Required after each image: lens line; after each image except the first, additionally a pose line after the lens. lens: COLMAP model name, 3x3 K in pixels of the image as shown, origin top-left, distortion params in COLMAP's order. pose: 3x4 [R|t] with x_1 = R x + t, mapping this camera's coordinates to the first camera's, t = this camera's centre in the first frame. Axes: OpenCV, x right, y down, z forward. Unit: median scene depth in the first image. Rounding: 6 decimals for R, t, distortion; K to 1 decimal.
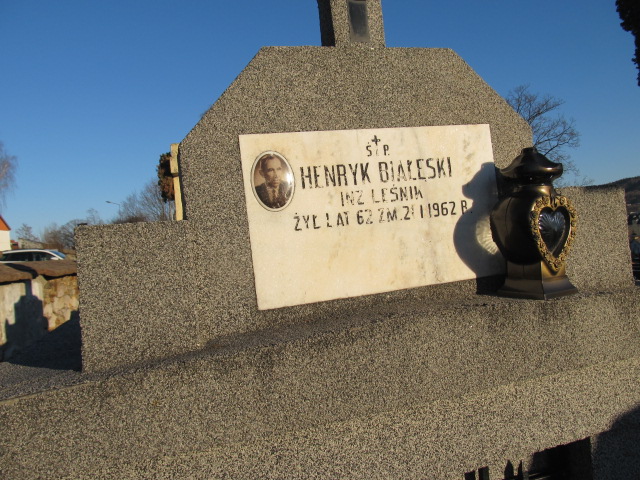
lens RADIAL K [[523.4, 0, 319.5], [0, 523.4, 235.5], [0, 0, 1]] dist [-0.041345, 0.006505]
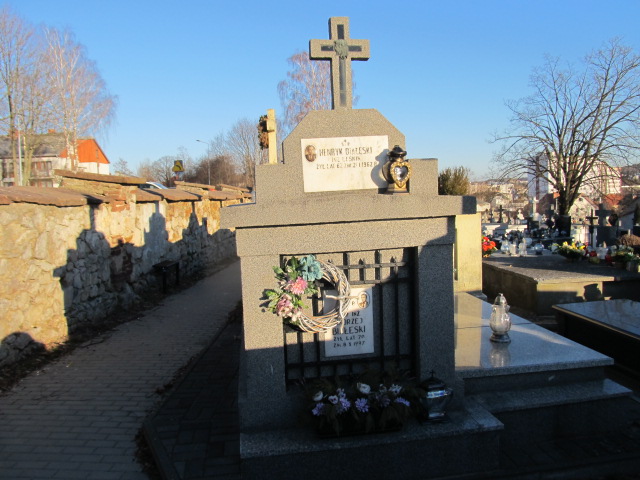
lens RADIAL K [[523.4, 0, 320.0], [0, 523.4, 240.4], [0, 0, 1]] dist [-0.041345, 0.006505]
pose [[0.987298, 0.066404, -0.144338, 0.423923], [-0.049651, 0.991923, 0.116721, 0.045190], [0.150923, -0.108072, 0.982620, -2.011979]]
